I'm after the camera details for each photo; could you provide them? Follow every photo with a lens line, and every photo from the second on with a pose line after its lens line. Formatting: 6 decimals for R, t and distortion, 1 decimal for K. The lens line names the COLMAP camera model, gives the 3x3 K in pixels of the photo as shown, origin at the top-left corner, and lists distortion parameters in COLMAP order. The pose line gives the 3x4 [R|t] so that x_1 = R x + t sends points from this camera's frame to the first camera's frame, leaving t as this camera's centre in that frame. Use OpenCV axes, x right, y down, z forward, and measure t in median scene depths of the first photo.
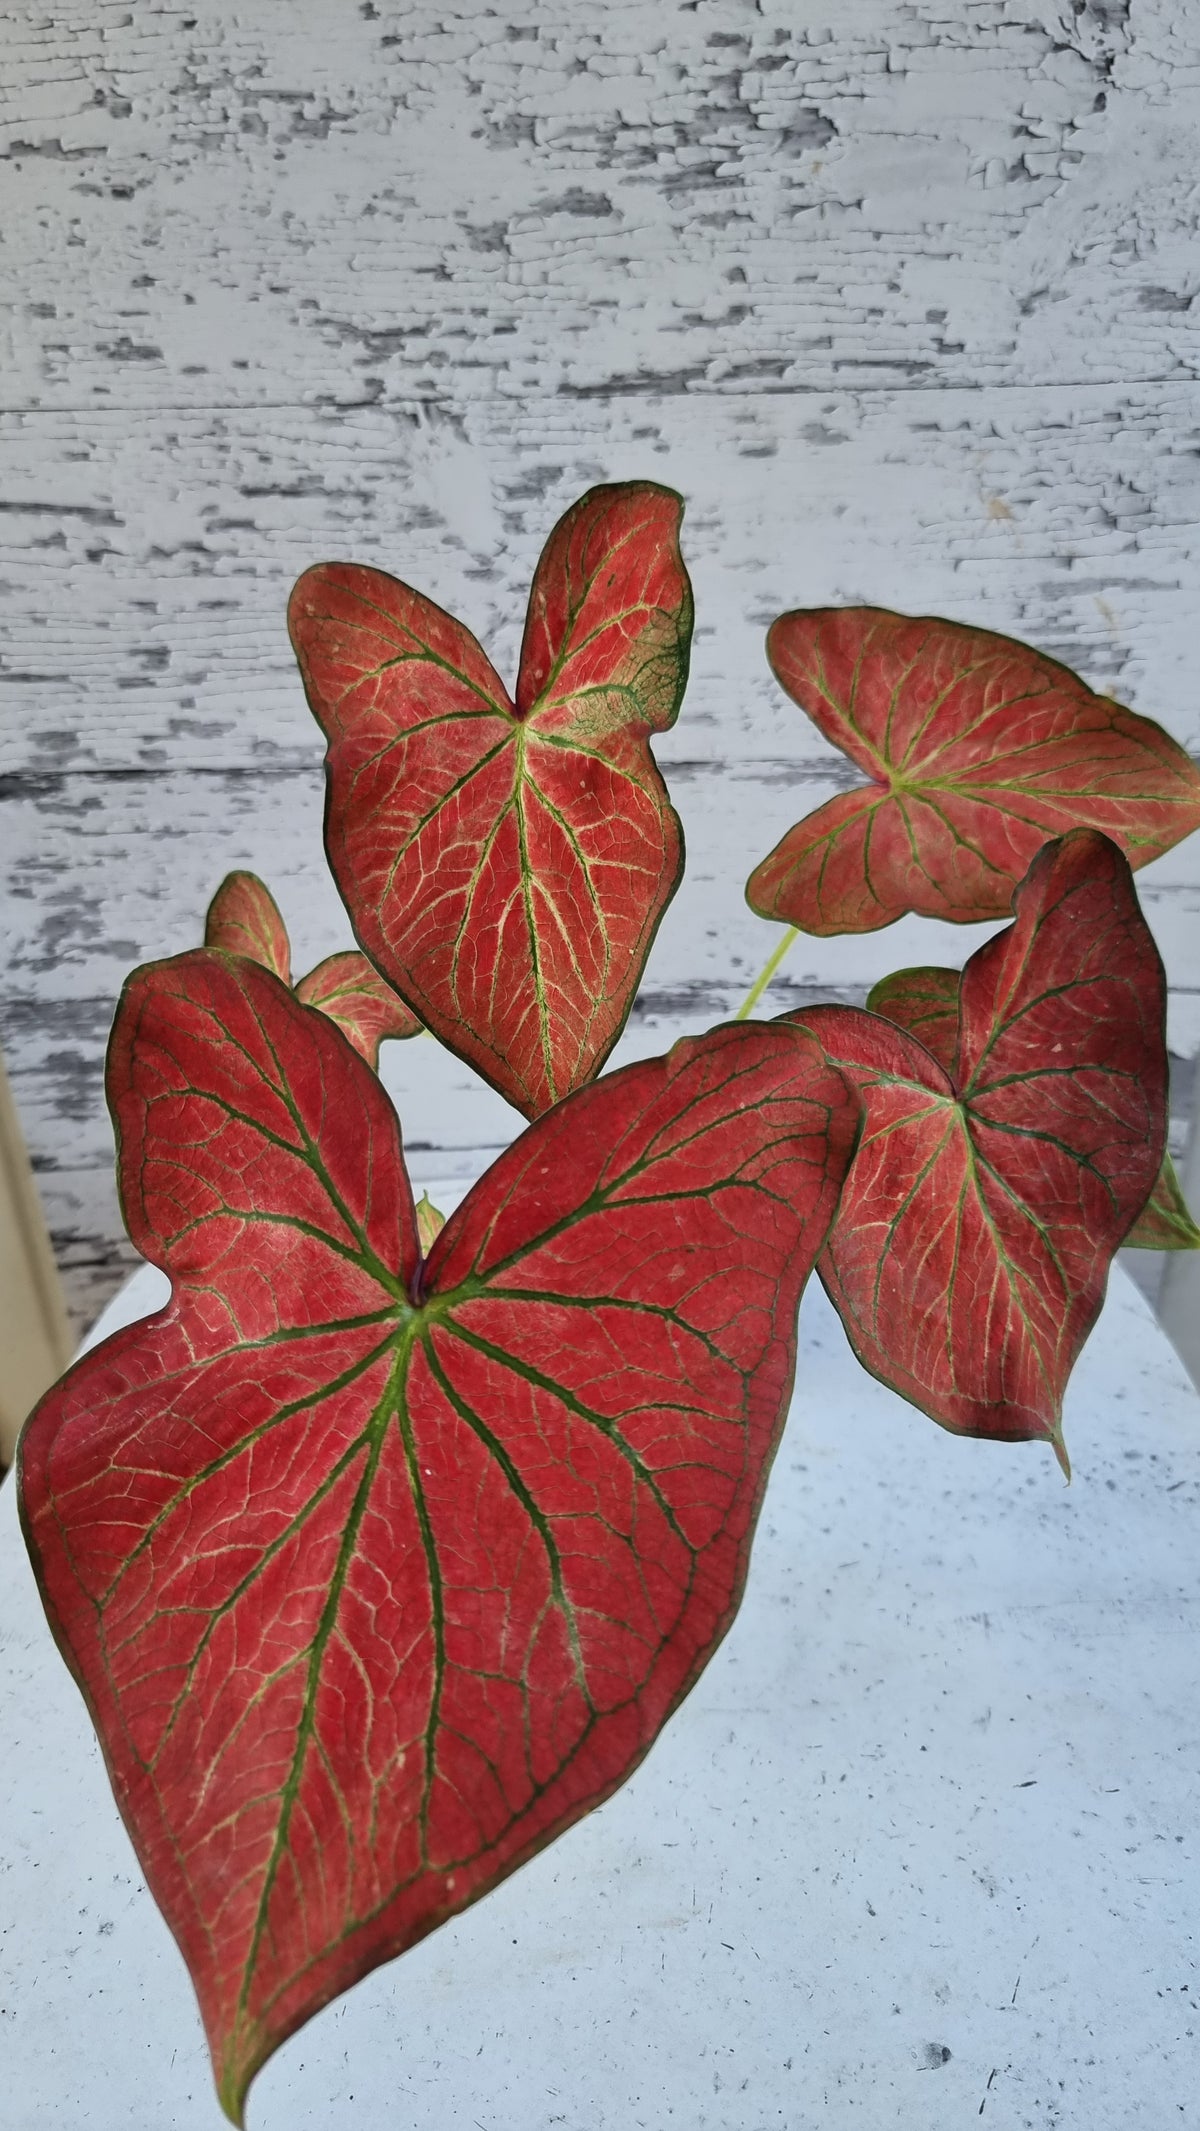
lens RADIAL K [[1506.9, 0, 624.0], [0, 1506.9, 1068.6], [0, 0, 1]] dist [-0.004568, 0.022539]
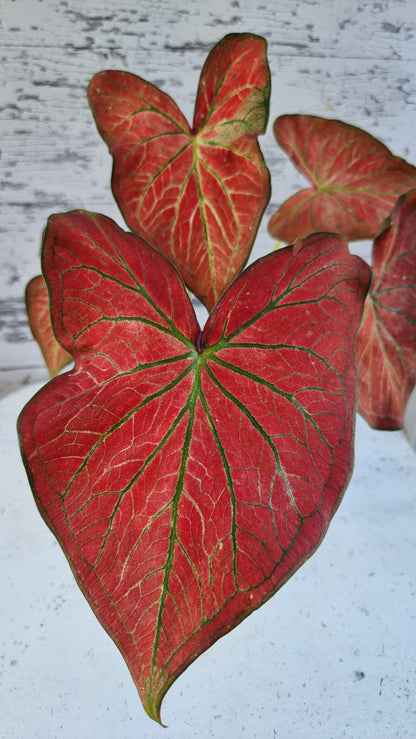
lens RADIAL K [[528.1, 0, 204.9], [0, 528.1, 376.8], [0, 0, 1]] dist [0.007915, -0.021595]
pose [[0.988604, -0.025719, 0.148323, -0.178094], [0.023805, 0.999609, 0.014665, 0.130337], [-0.148643, -0.010967, 0.988830, 0.162792]]
